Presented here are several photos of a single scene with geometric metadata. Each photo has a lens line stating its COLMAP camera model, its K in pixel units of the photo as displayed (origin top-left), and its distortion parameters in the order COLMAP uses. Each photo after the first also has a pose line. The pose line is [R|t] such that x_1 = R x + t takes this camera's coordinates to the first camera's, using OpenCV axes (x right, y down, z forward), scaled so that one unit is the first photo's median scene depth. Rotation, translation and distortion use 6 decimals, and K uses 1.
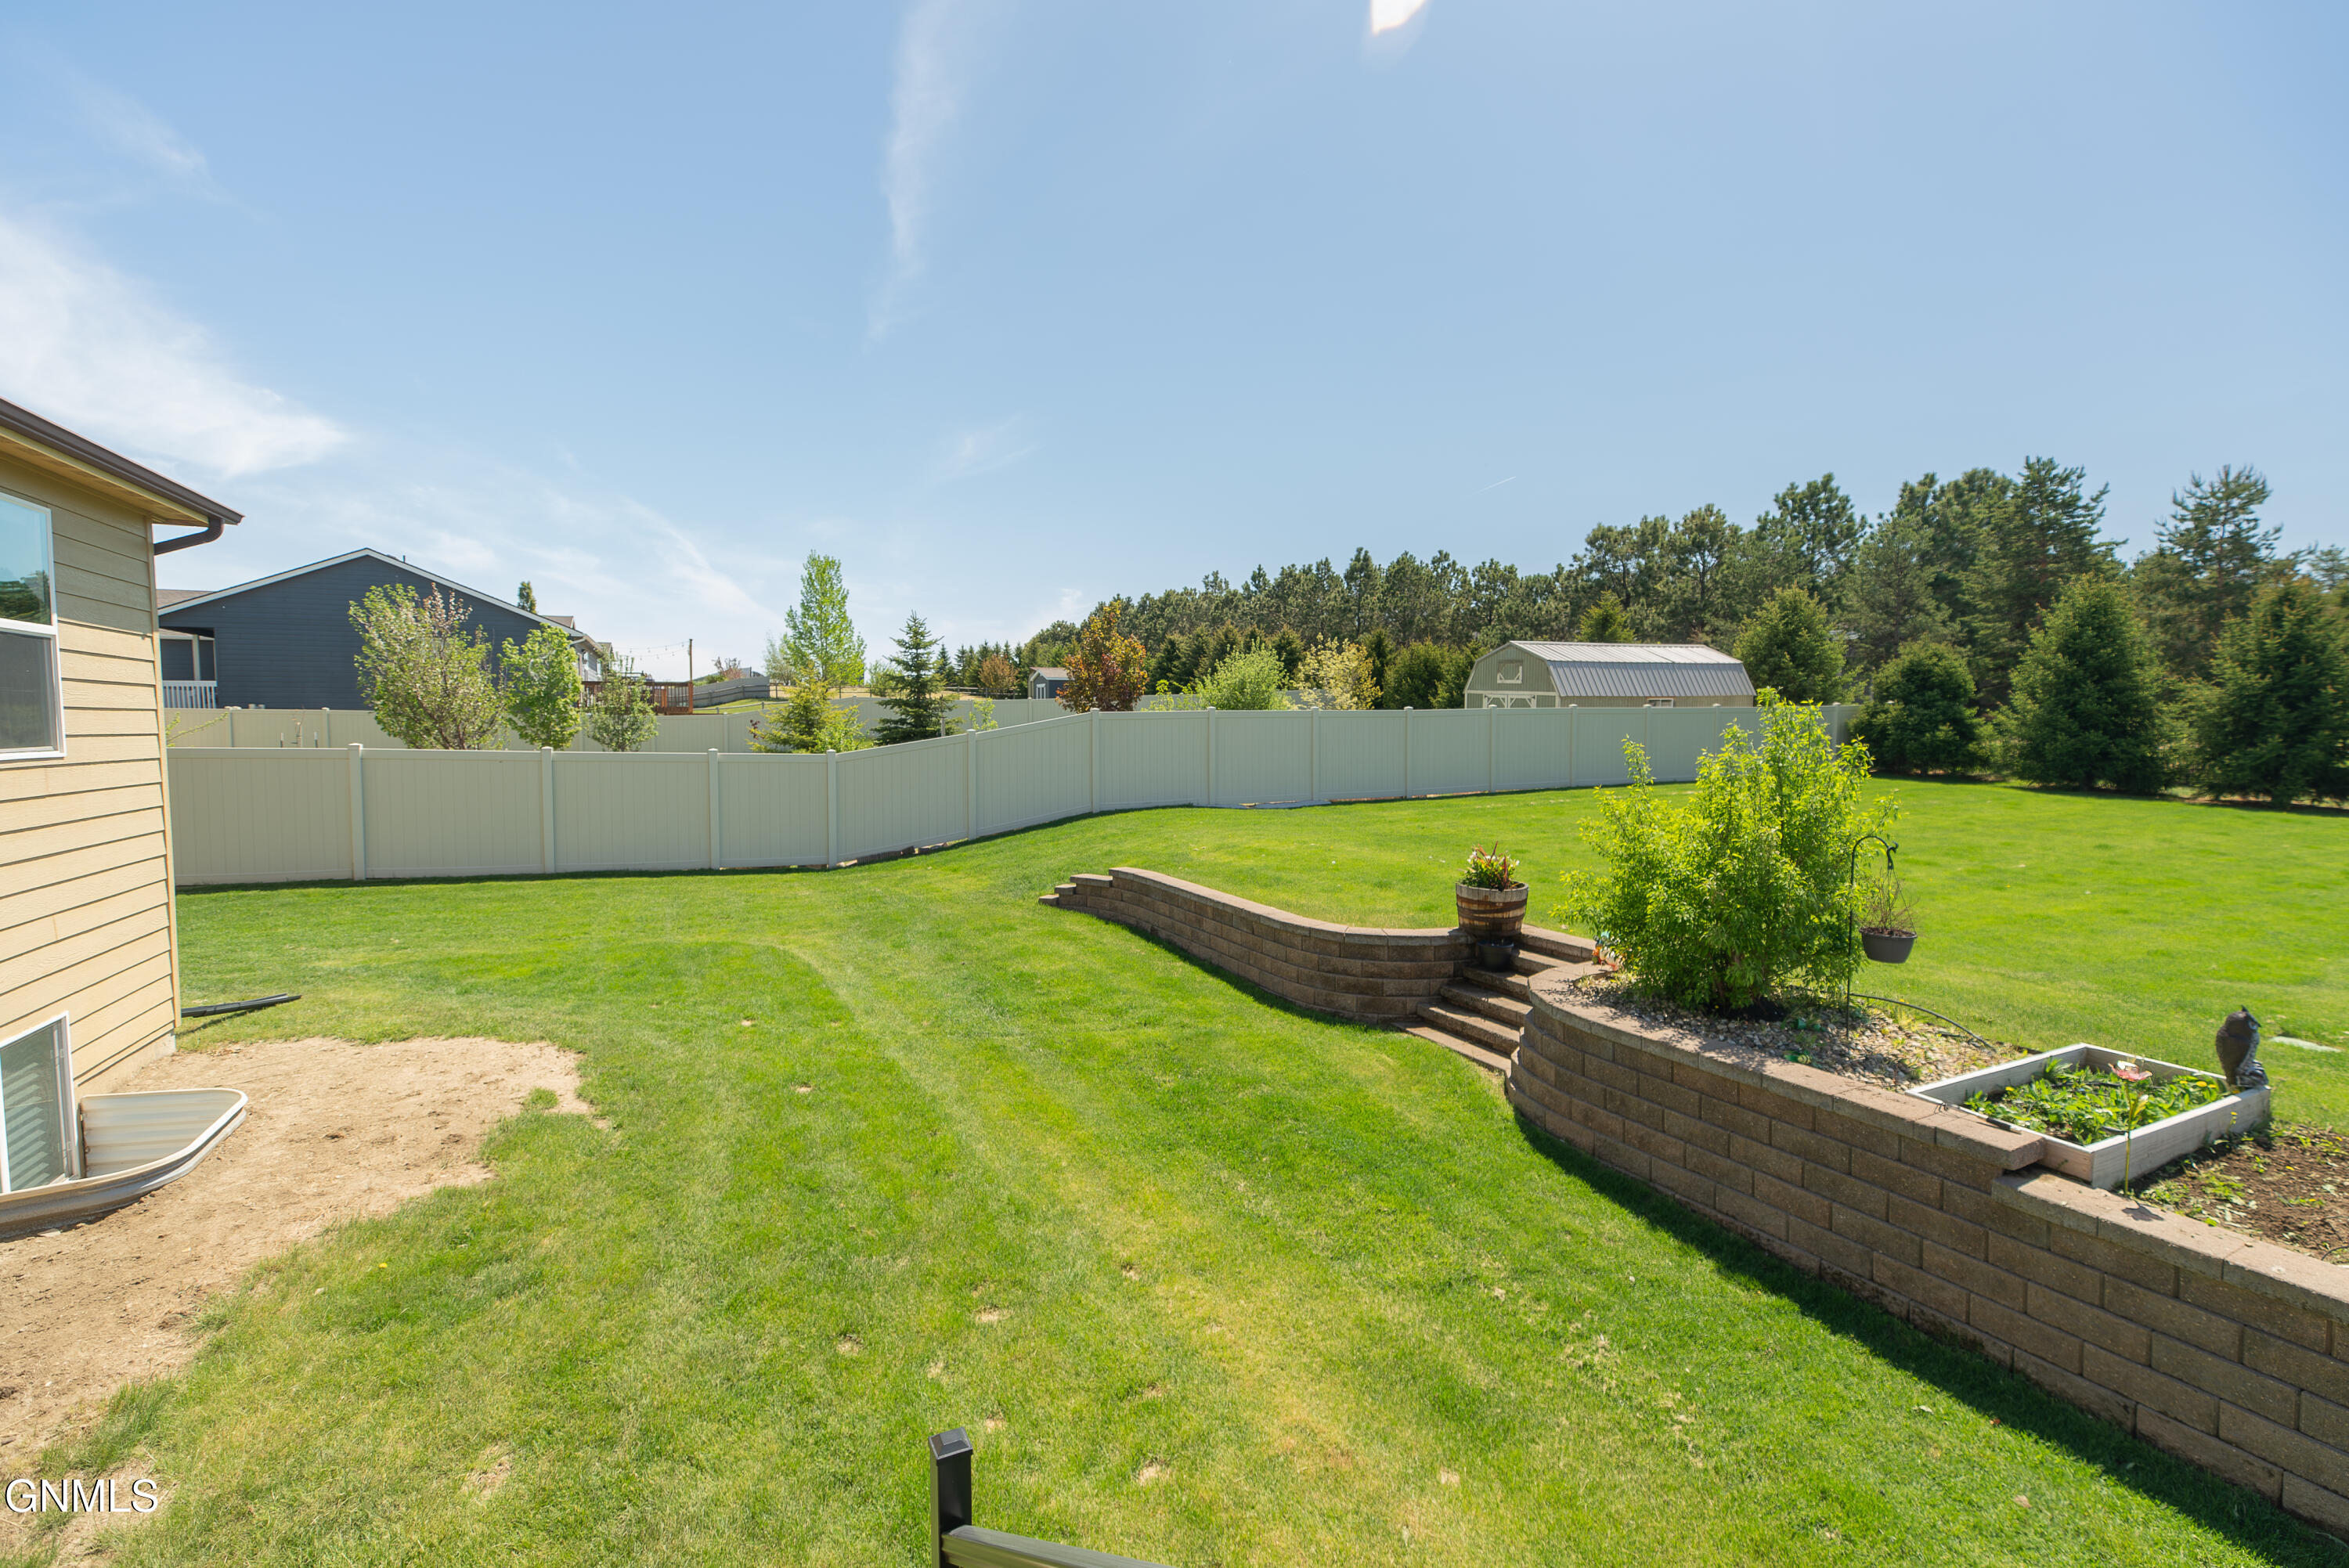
lens RADIAL K [[1087.2, 0, 1174.5], [0, 1087.2, 784.0], [0, 0, 1]] dist [0.000089, 0.001141]
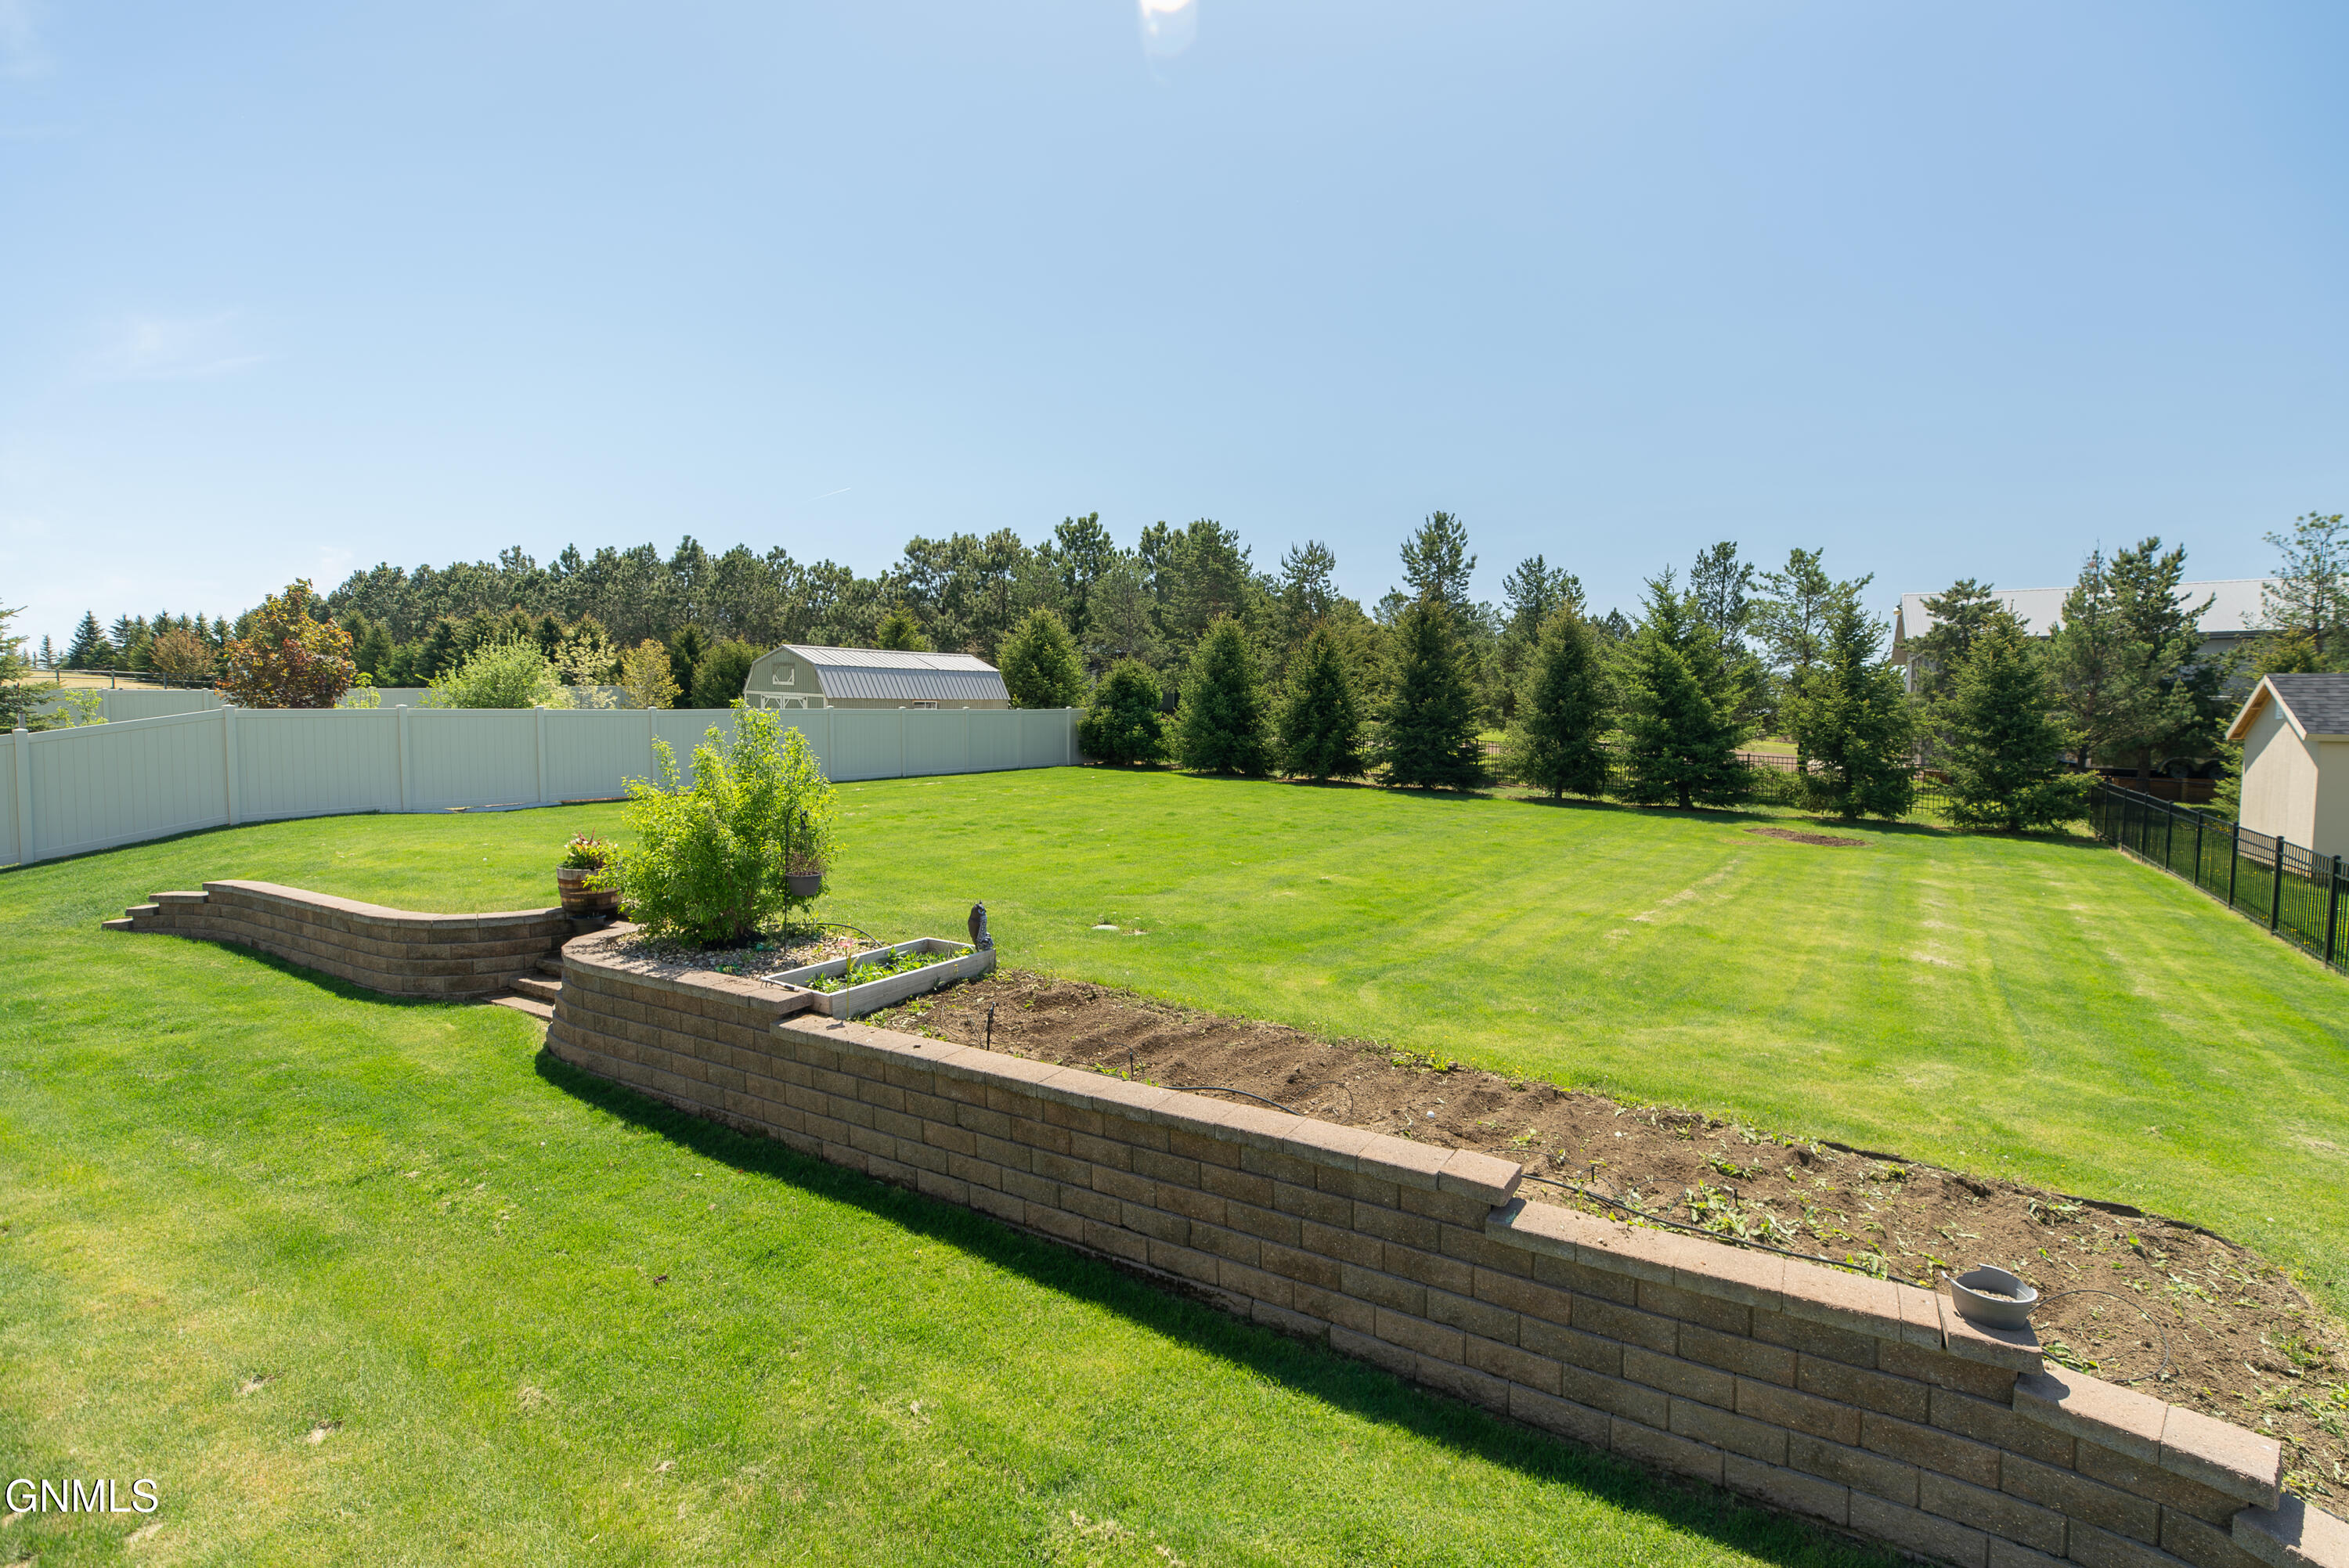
lens RADIAL K [[1087.2, 0, 1174.5], [0, 1087.2, 784.0], [0, 0, 1]] dist [0.000089, 0.001141]
pose [[0.843072, -0.027117, 0.537116, 0.059708], [0.026487, 0.999610, 0.008891, 0.003785], [-0.537148, 0.006730, 0.843461, -0.087683]]
